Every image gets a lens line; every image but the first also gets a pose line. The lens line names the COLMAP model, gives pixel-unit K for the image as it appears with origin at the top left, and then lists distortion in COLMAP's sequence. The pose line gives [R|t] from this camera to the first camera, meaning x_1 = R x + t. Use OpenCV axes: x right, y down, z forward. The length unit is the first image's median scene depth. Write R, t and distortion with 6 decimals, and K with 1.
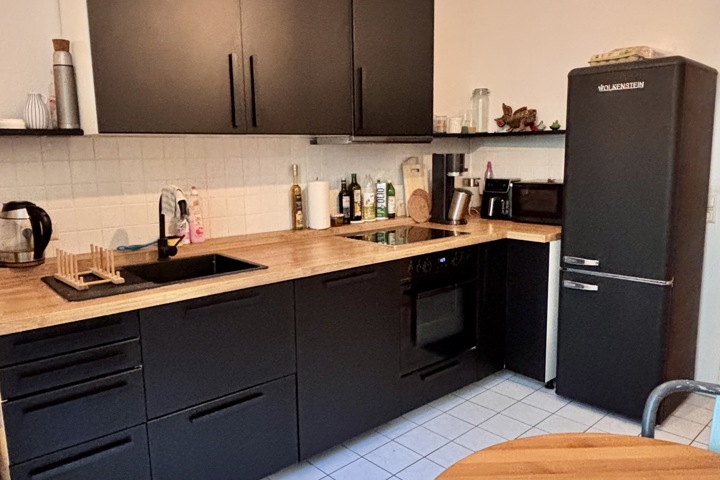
lens RADIAL K [[536.8, 0, 355.8], [0, 536.8, 236.7], [0, 0, 1]] dist [0.047276, -0.011098]
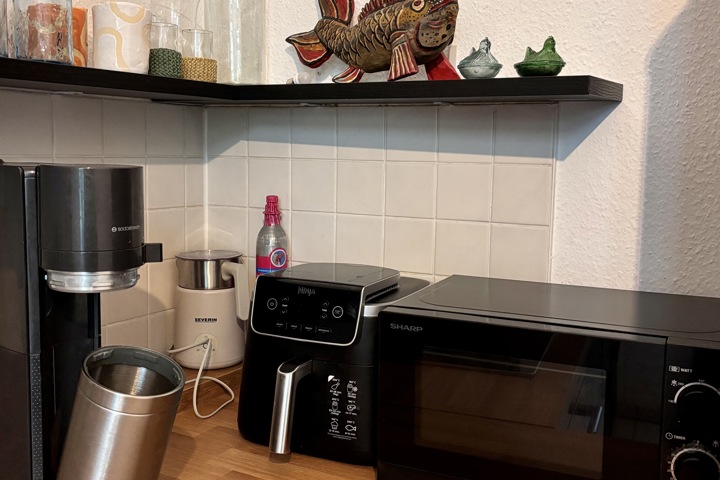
lens RADIAL K [[759.9, 0, 363.9], [0, 759.9, 243.2], [0, 0, 1]] dist [0.099555, 0.000000]
pose [[0.936193, -0.007656, 0.351404, 0.180200], [0.019809, 0.999323, -0.031003, -0.118368], [-0.350929, 0.035986, 0.935710, 0.722703]]
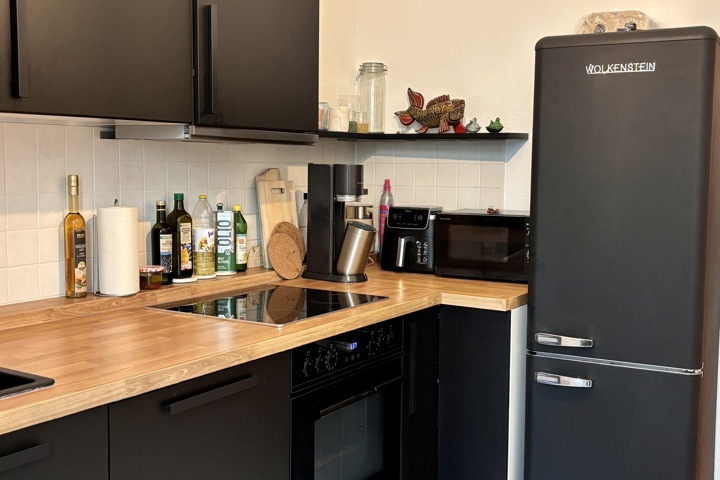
lens RADIAL K [[827.8, 0, 354.4], [0, 827.8, 235.9], [0, 0, 1]] dist [0.120960, 0.000000]
pose [[0.953835, 0.003991, 0.300305, -0.086718], [0.017115, 0.997564, -0.067618, -0.011691], [-0.299843, 0.069636, 0.951444, 0.120410]]
